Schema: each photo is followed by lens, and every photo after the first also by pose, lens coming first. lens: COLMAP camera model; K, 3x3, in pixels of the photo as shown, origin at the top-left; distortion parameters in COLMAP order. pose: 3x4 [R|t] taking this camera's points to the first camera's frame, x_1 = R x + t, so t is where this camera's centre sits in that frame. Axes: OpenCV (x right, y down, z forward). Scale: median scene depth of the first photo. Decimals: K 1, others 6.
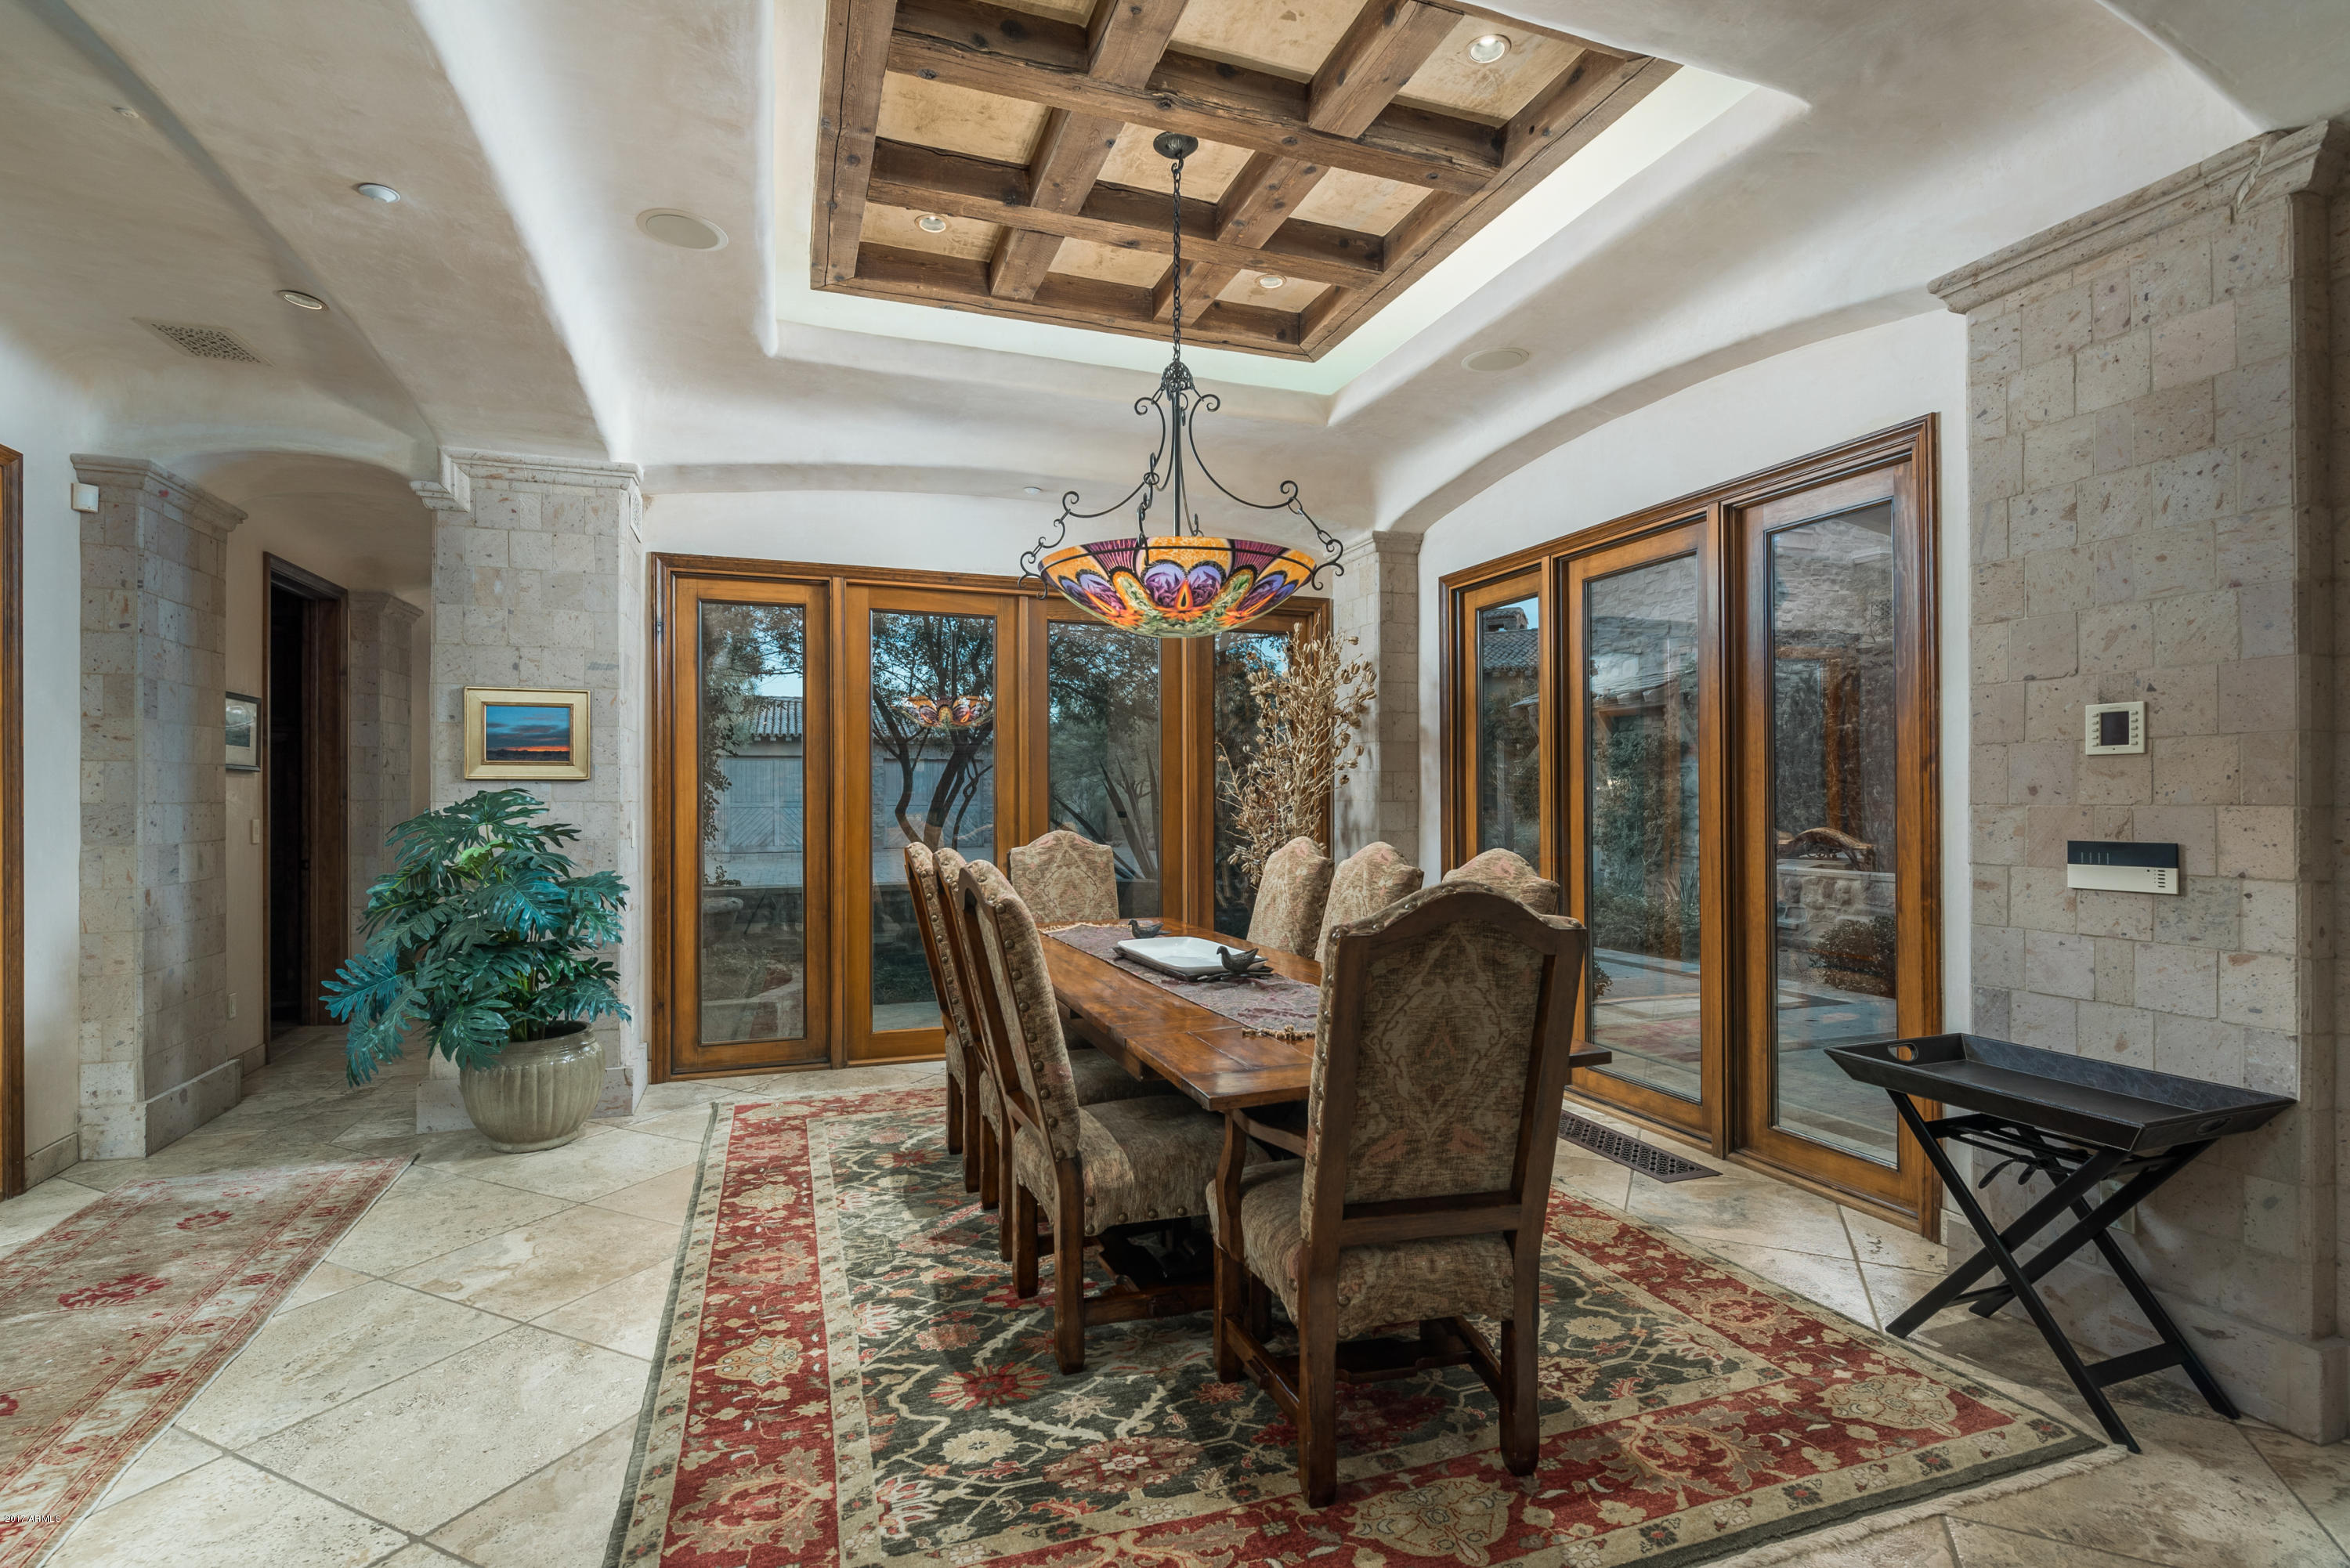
lens RADIAL K [[1099.9, 0, 1175.0], [0, 1099.9, 784.0], [0, 0, 1]] dist [0.000423, 0.000081]
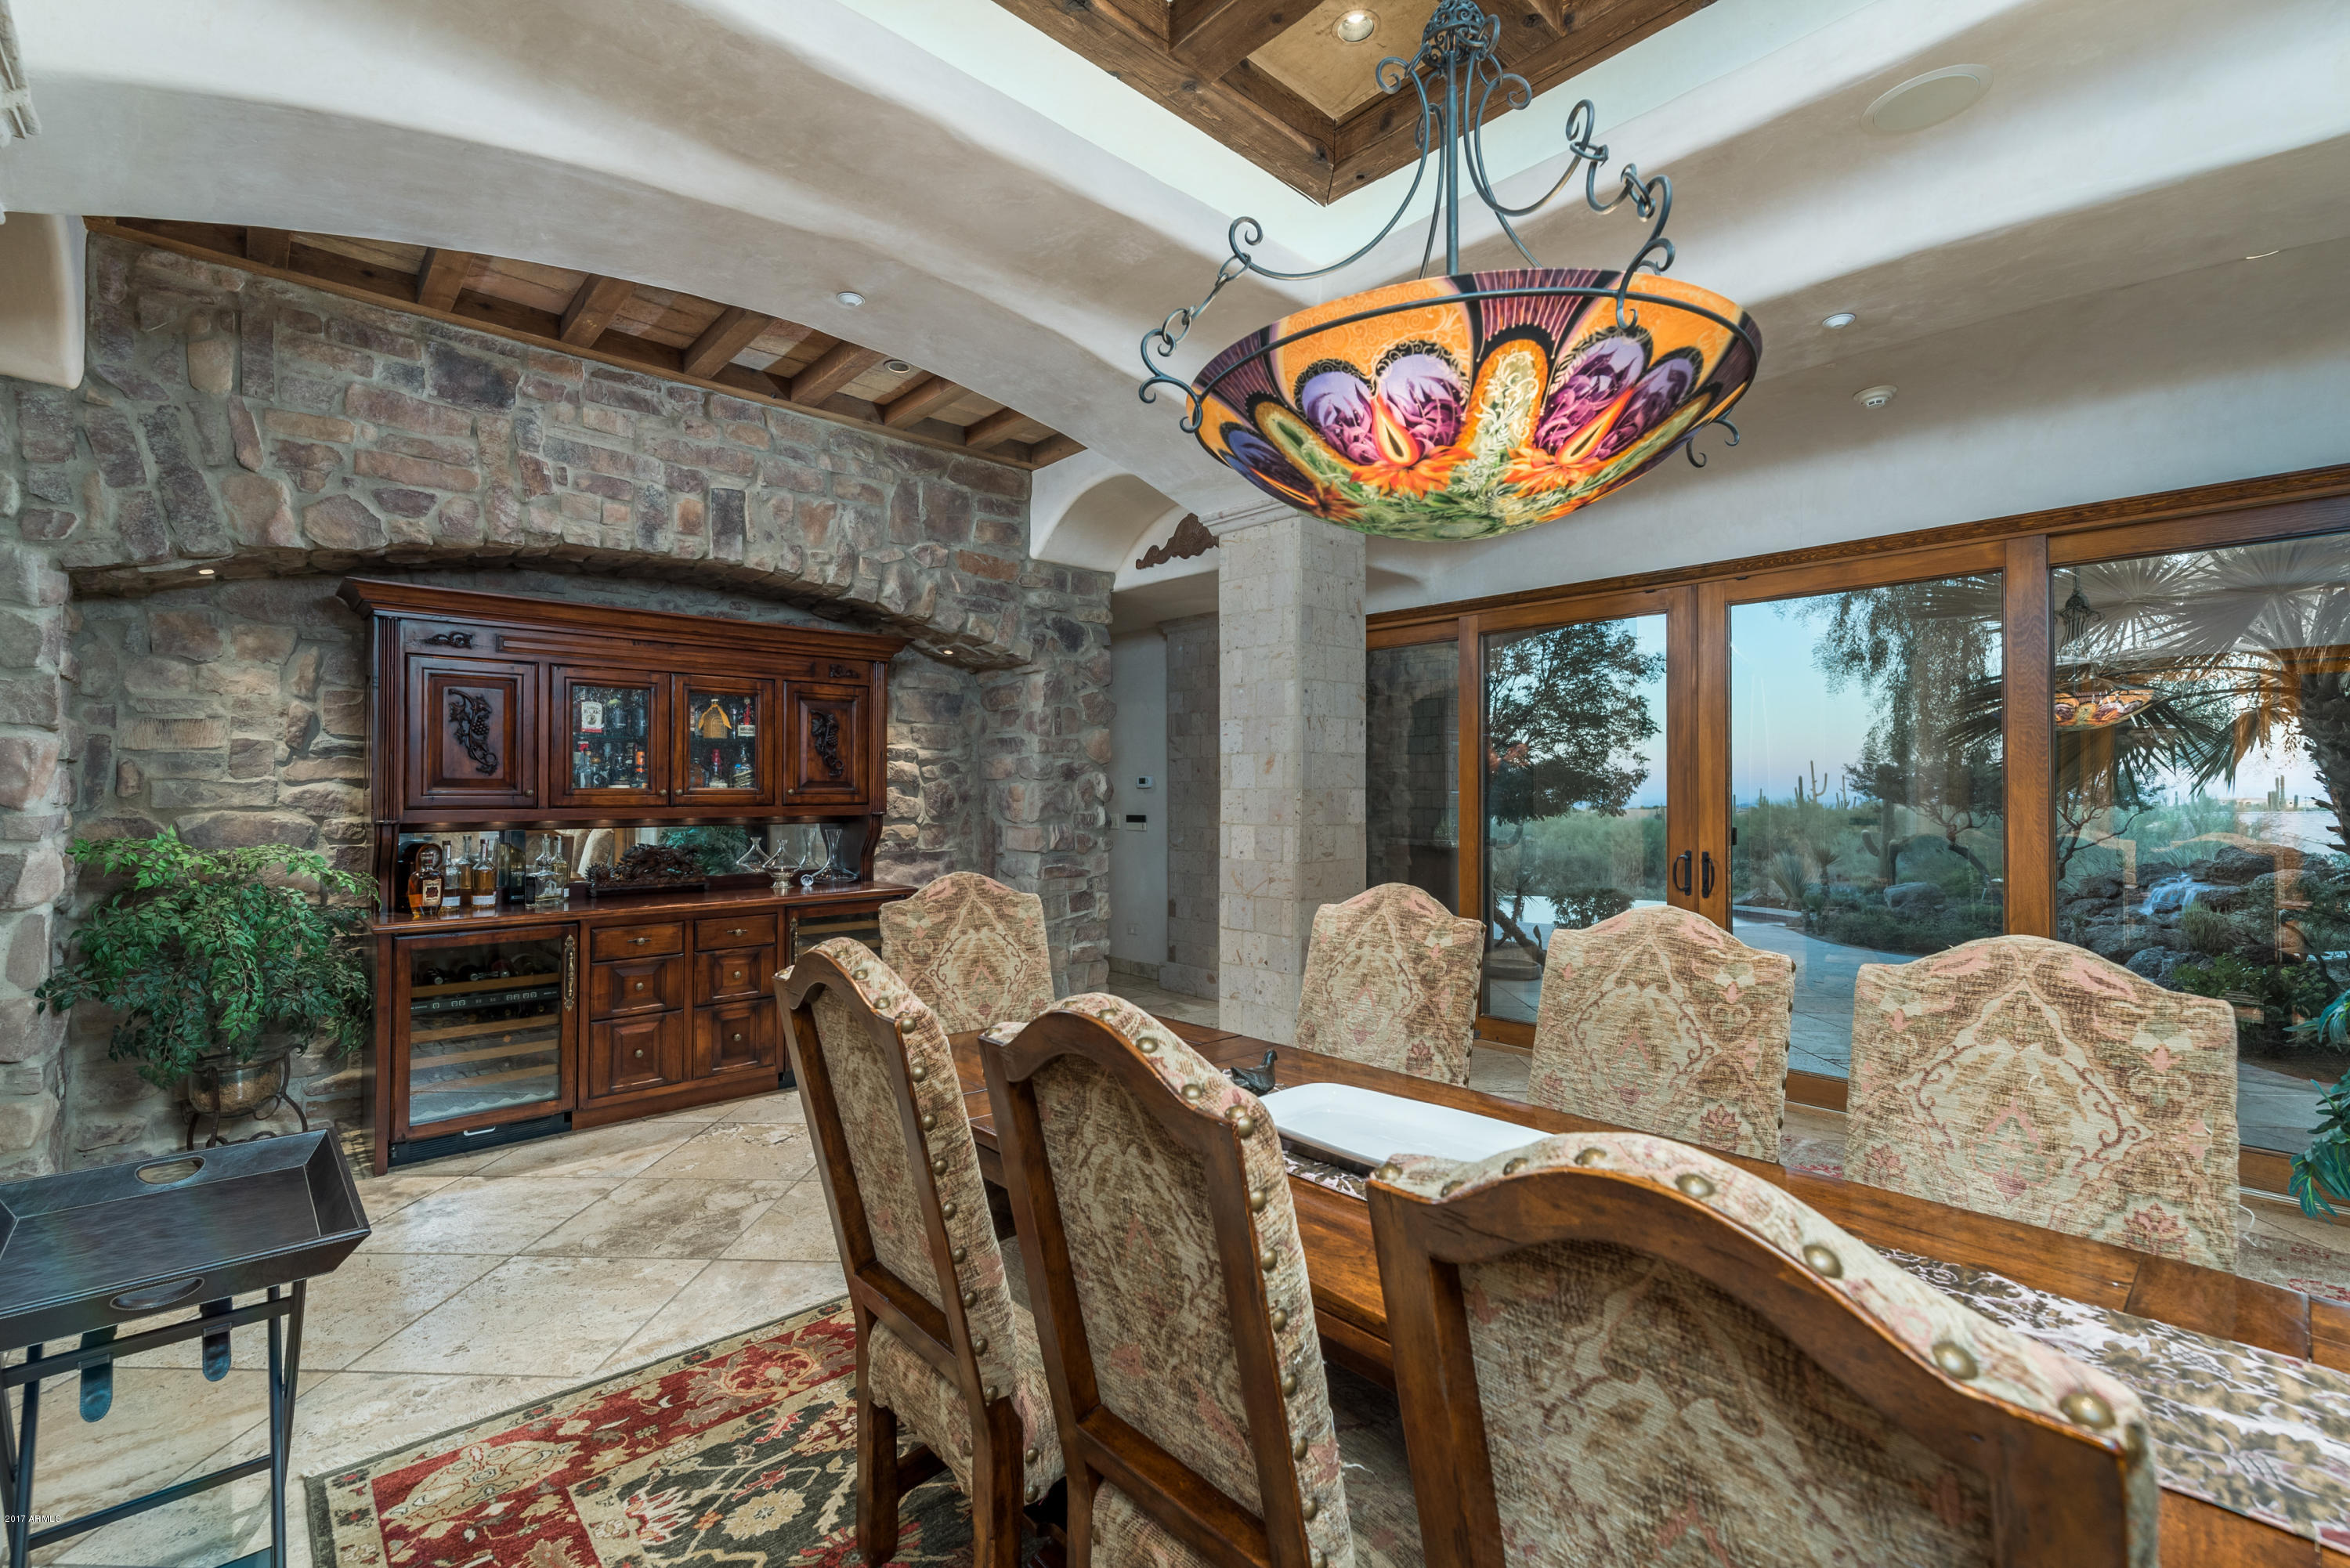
lens RADIAL K [[1017.4, 0, 1175.0], [0, 1017.4, 784.0], [0, 0, 1]] dist [-0.020218, 0.002831]
pose [[-0.919834, -0.000442, -0.392307, 0.427216], [0.006891, 0.999827, -0.017284, -0.007245], [0.392247, -0.018602, -0.919672, 1.928321]]
